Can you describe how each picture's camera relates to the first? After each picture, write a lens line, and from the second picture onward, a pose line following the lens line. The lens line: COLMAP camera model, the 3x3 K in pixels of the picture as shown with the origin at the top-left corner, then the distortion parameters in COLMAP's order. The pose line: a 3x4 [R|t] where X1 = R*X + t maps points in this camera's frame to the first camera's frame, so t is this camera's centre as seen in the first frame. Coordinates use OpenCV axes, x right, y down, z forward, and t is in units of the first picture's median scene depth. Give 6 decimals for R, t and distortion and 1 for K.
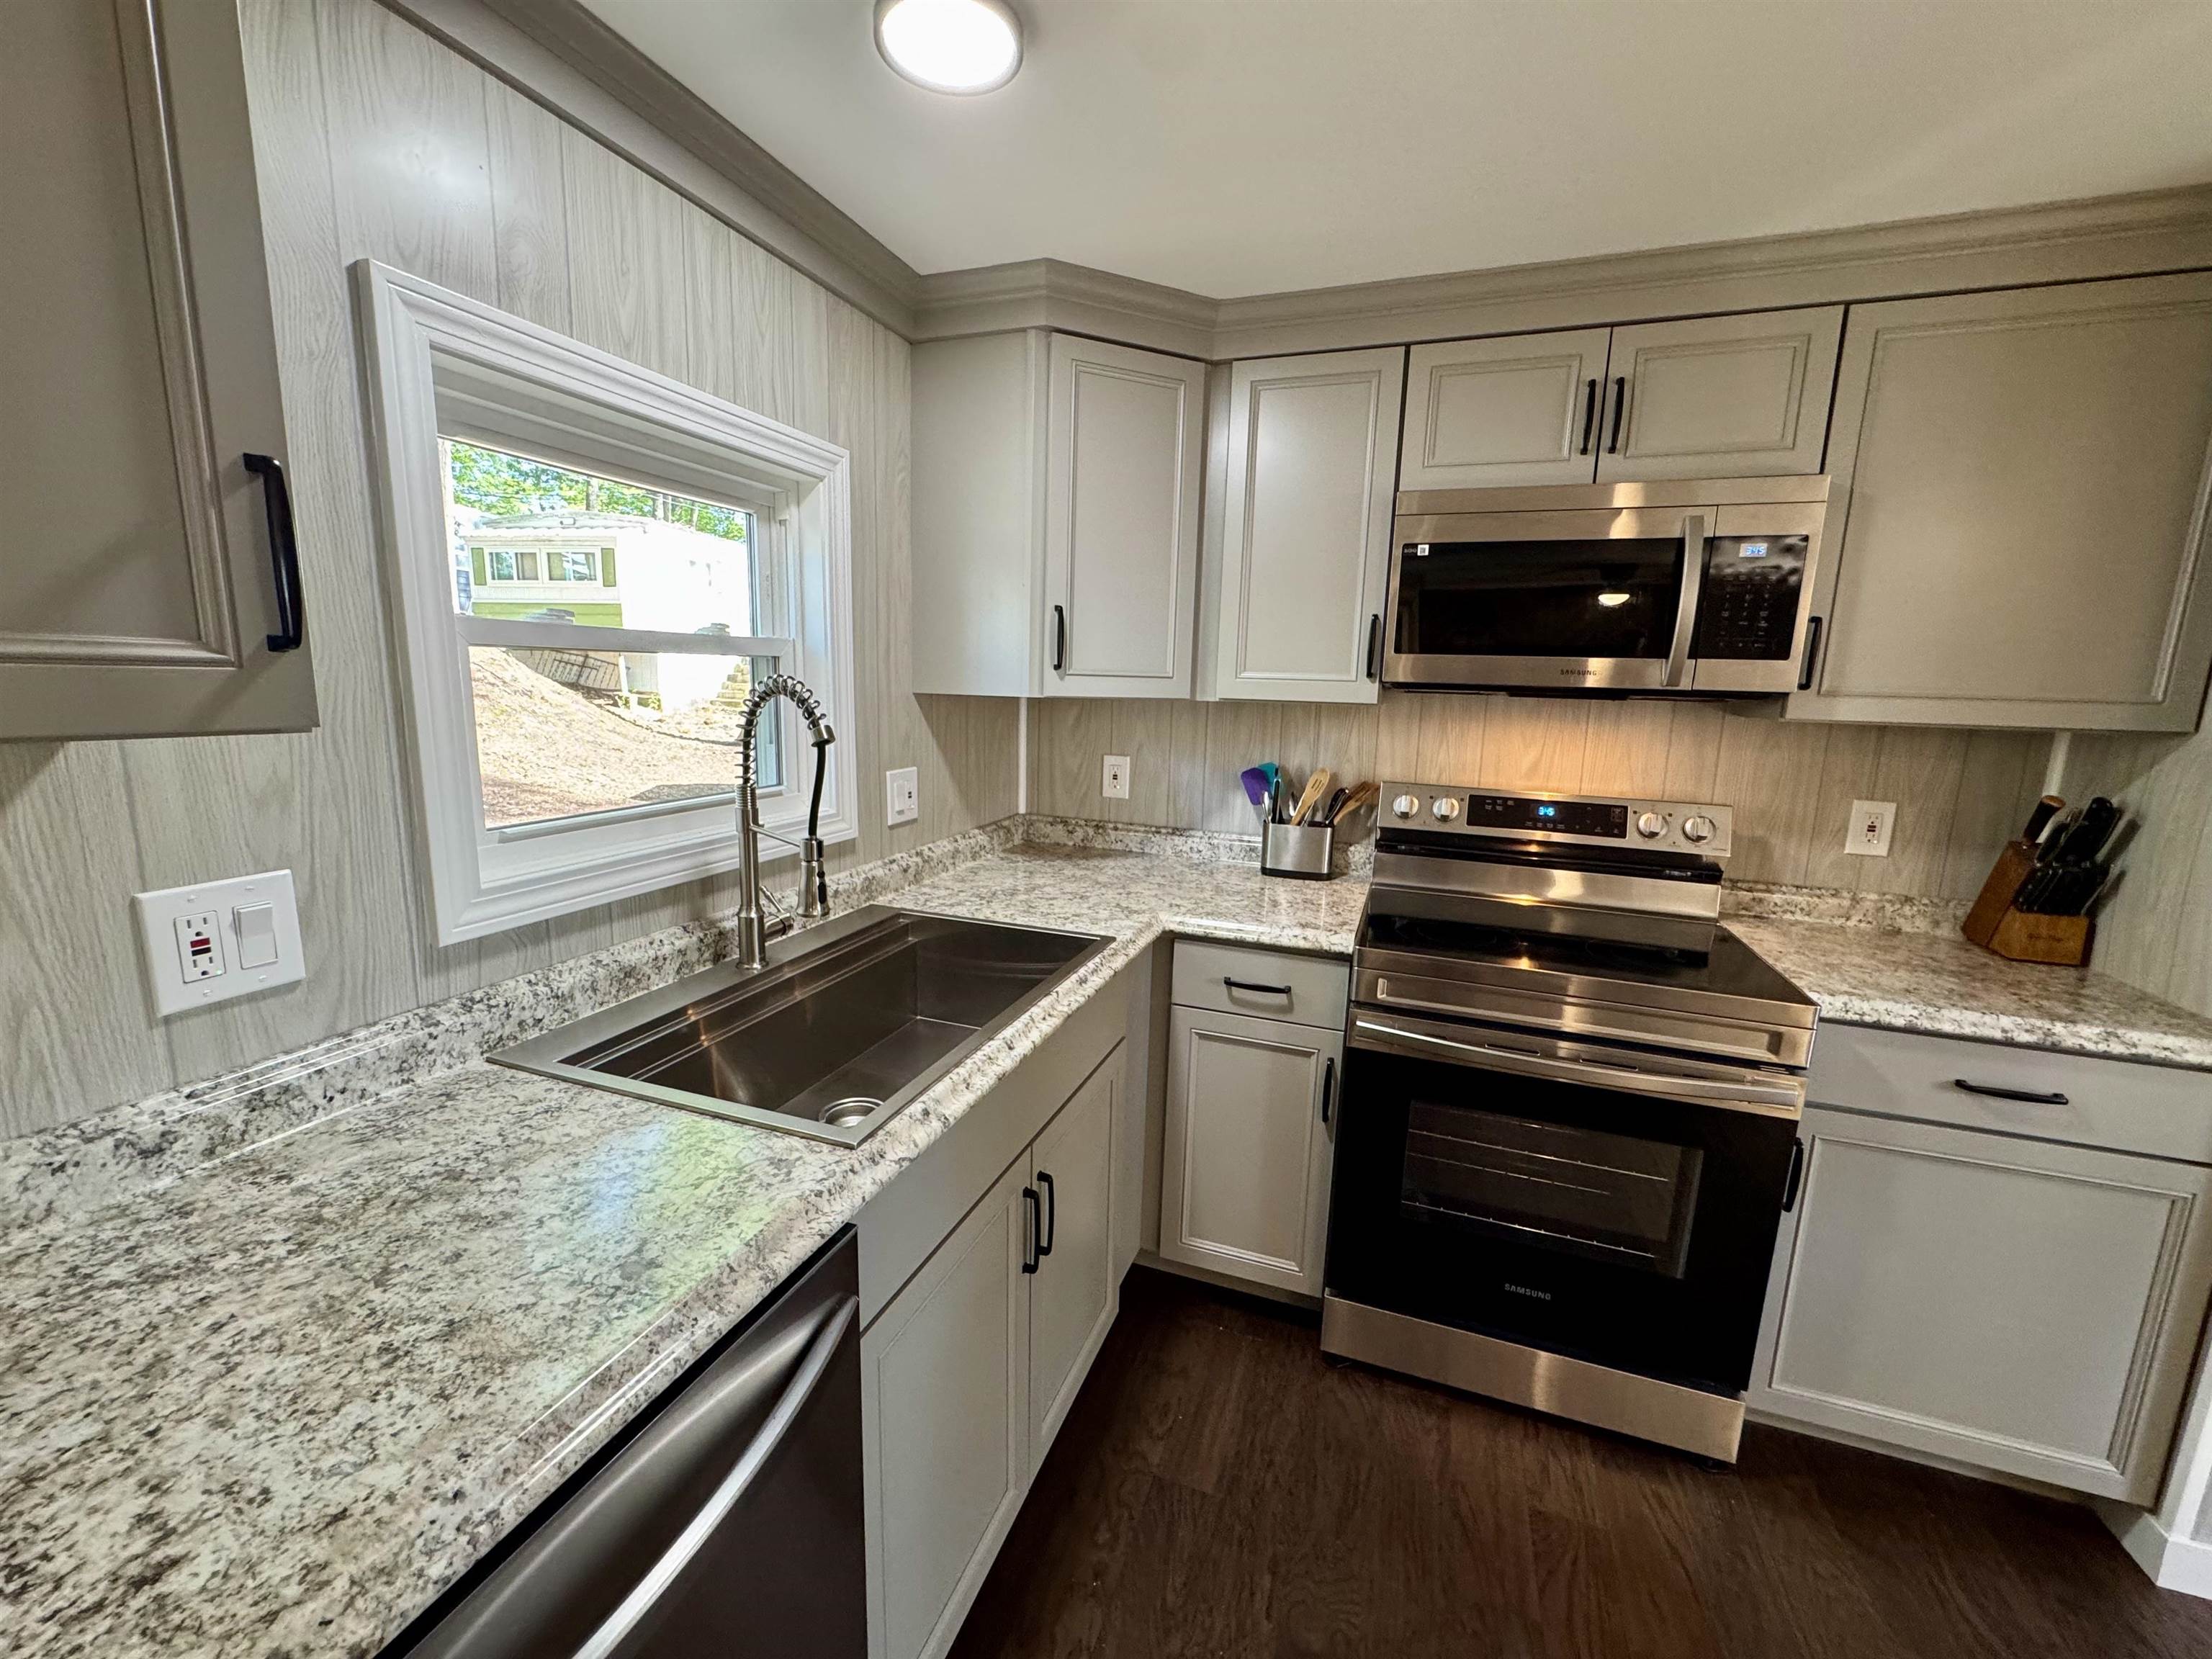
lens RADIAL K [[888.0, 0, 1096.6], [0, 888.0, 824.9], [0, 0, 1]] dist [-0.002396, 0.000232]
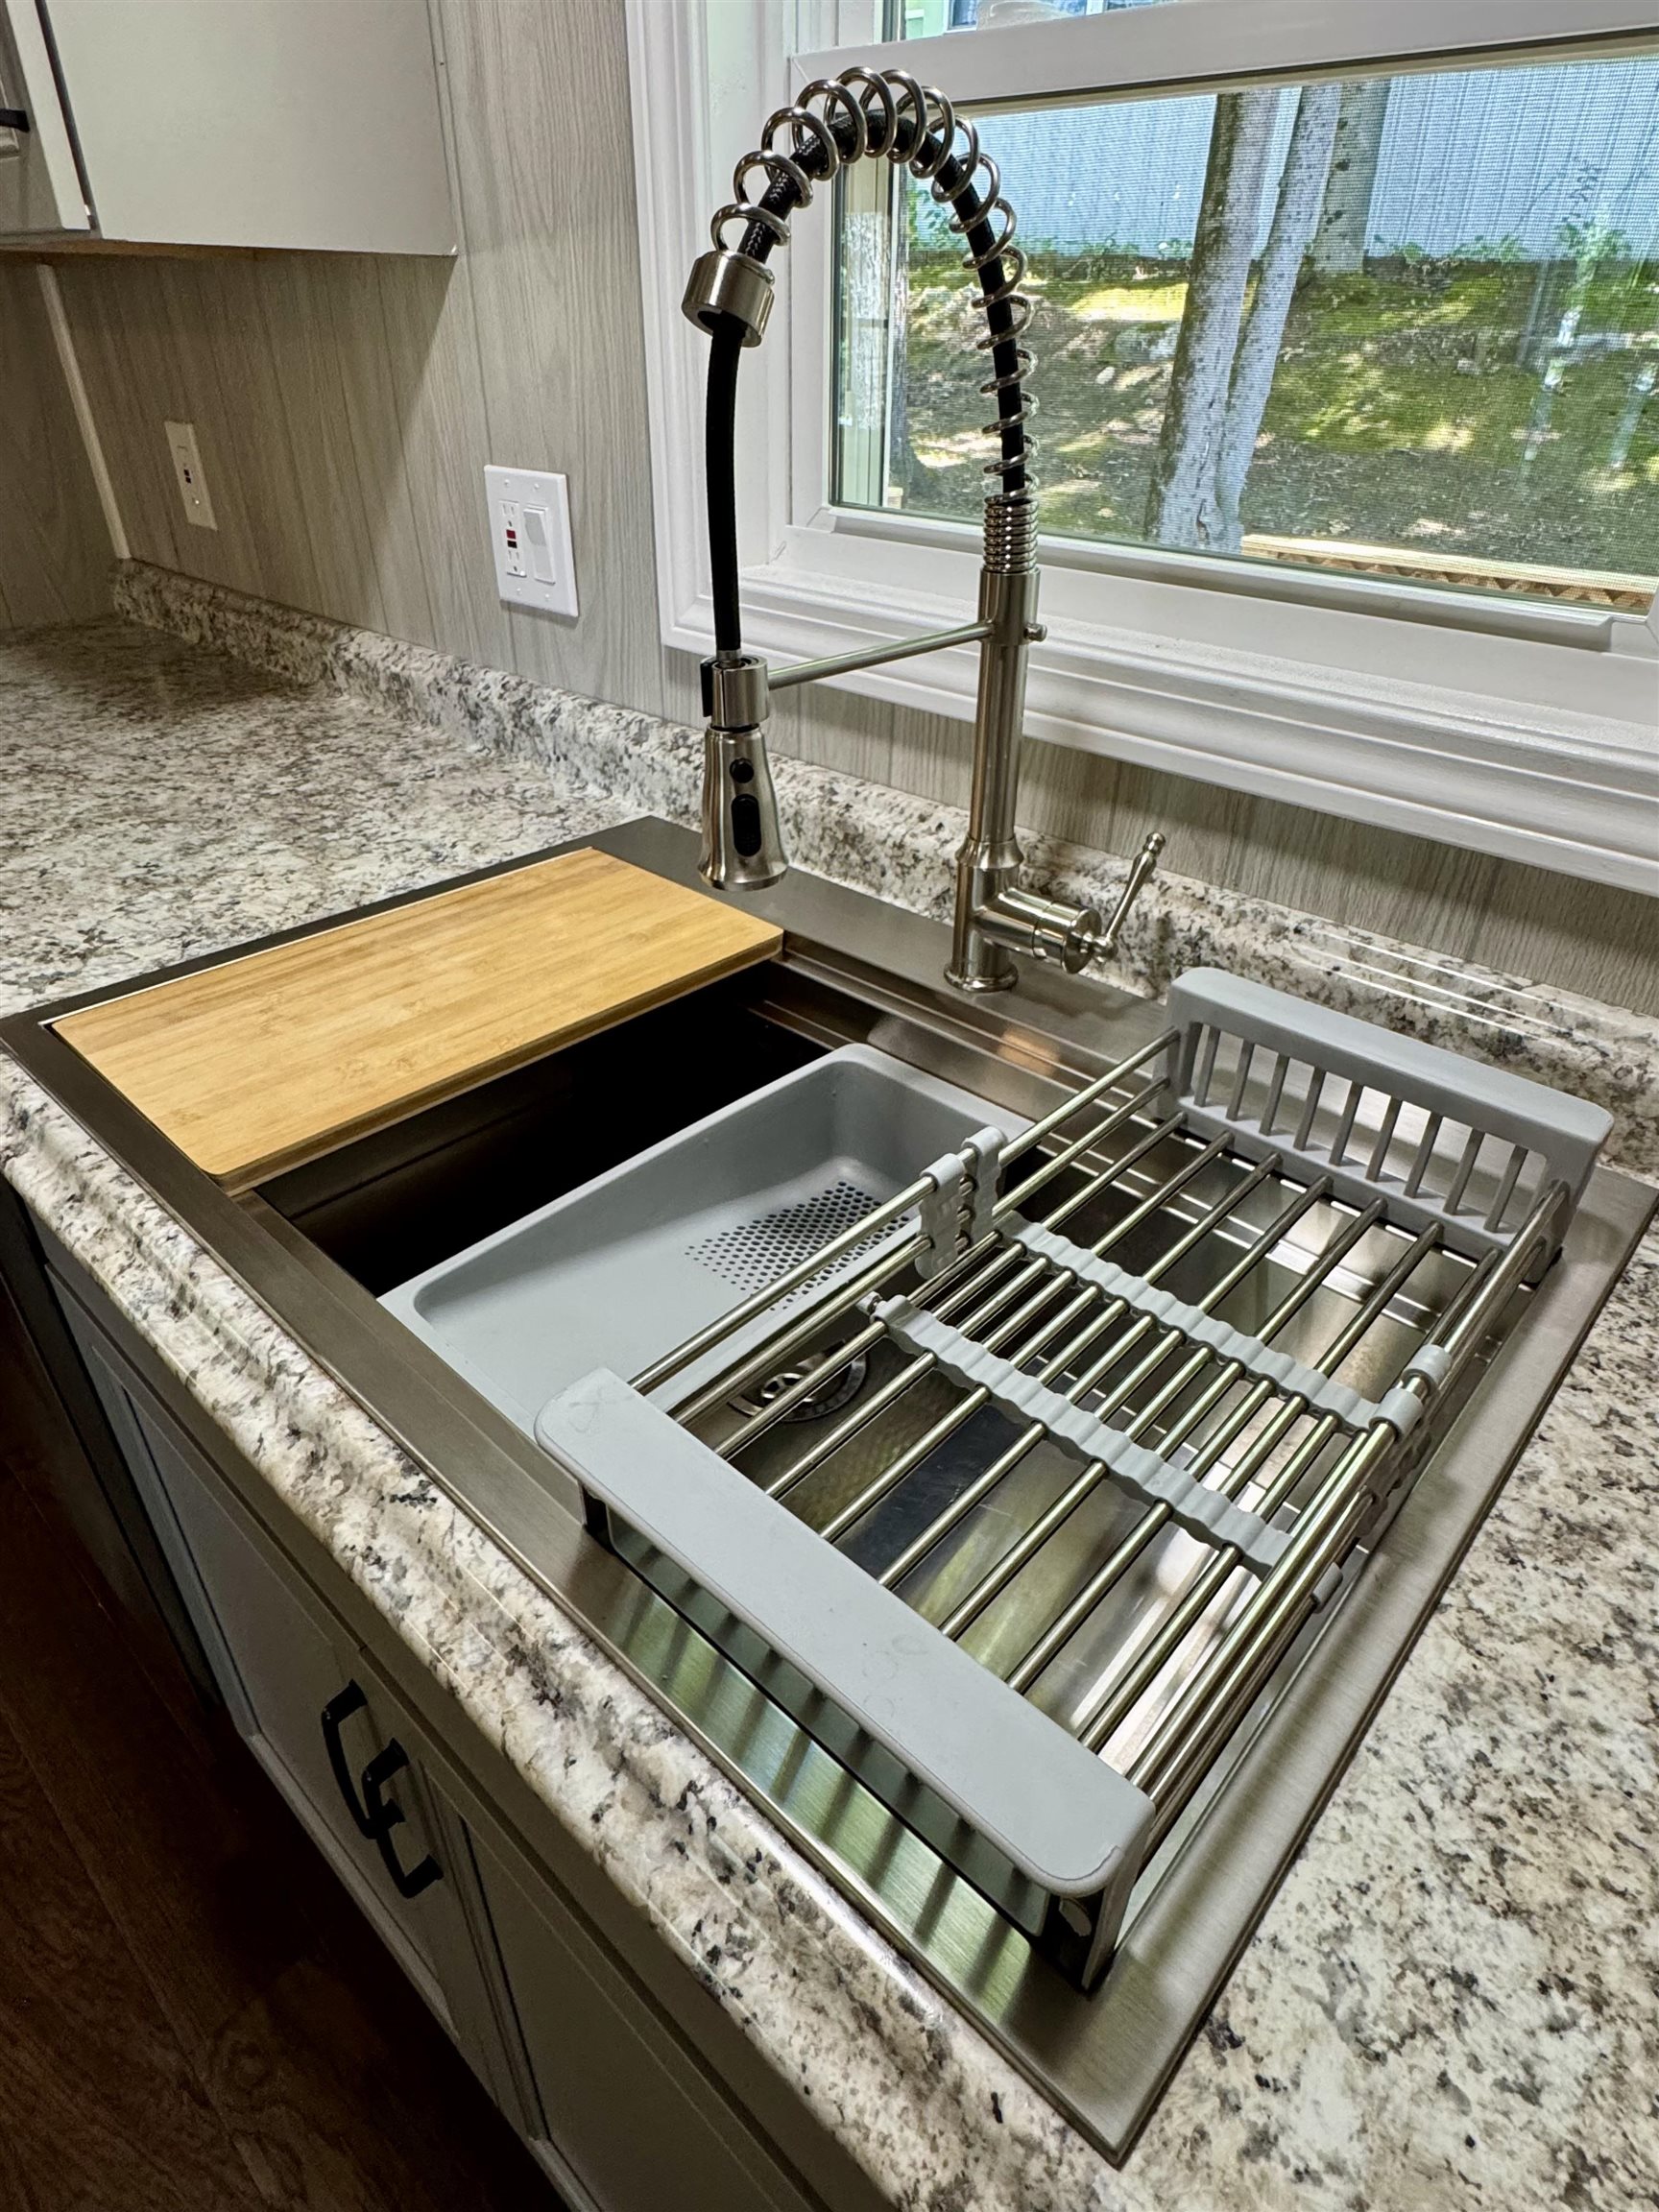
lens RADIAL K [[1230.0, 0, 834.4], [0, 1230.0, 1083.8], [0, 0, 1]] dist [-0.007518, 0.003322]
pose [[-0.377242, 0.466390, -0.800106, 0.133095], [-0.175145, 0.812420, 0.556146, -0.117240], [0.909403, 0.349936, -0.224793, 1.143670]]
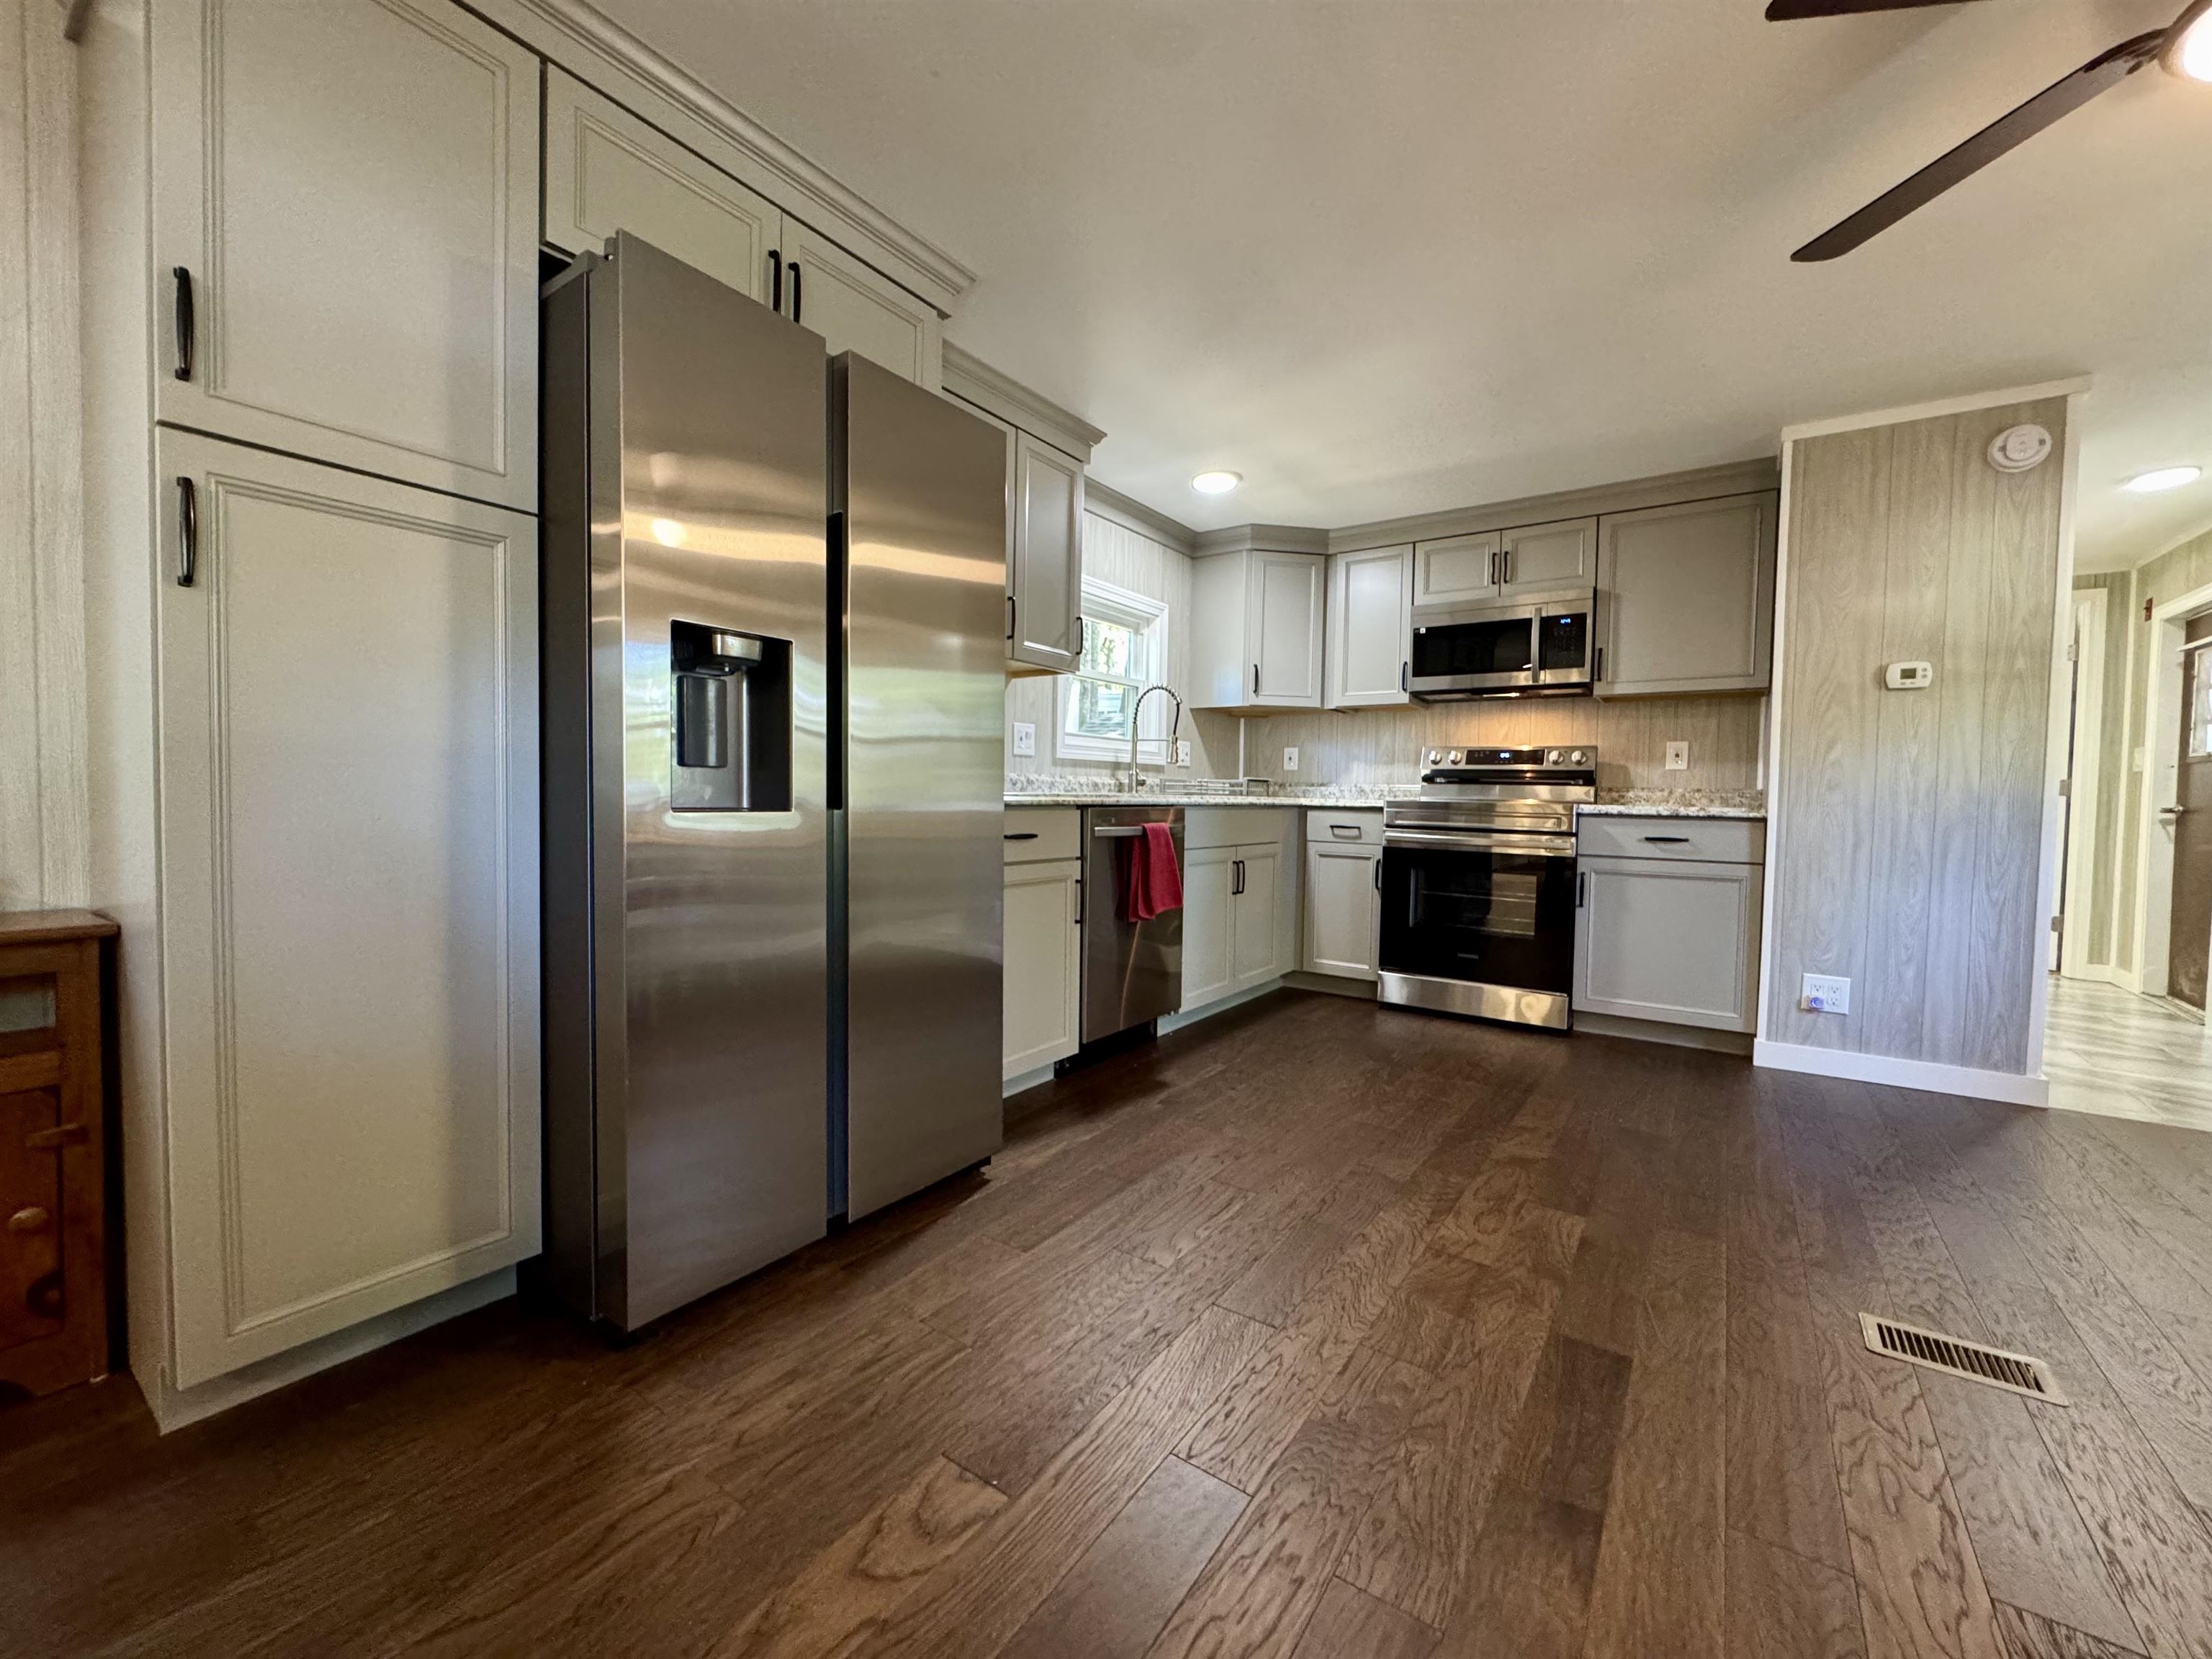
lens RADIAL K [[888.0, 0, 1094.4], [0, 888.0, 830.2], [0, 0, 1]] dist [-0.002396, 0.000232]
pose [[0.964479, 0.000157, -0.264158, 0.214550], [-0.034890, 0.991315, -0.126800, 0.640303], [0.261844, 0.131512, 0.956108, -1.641513]]
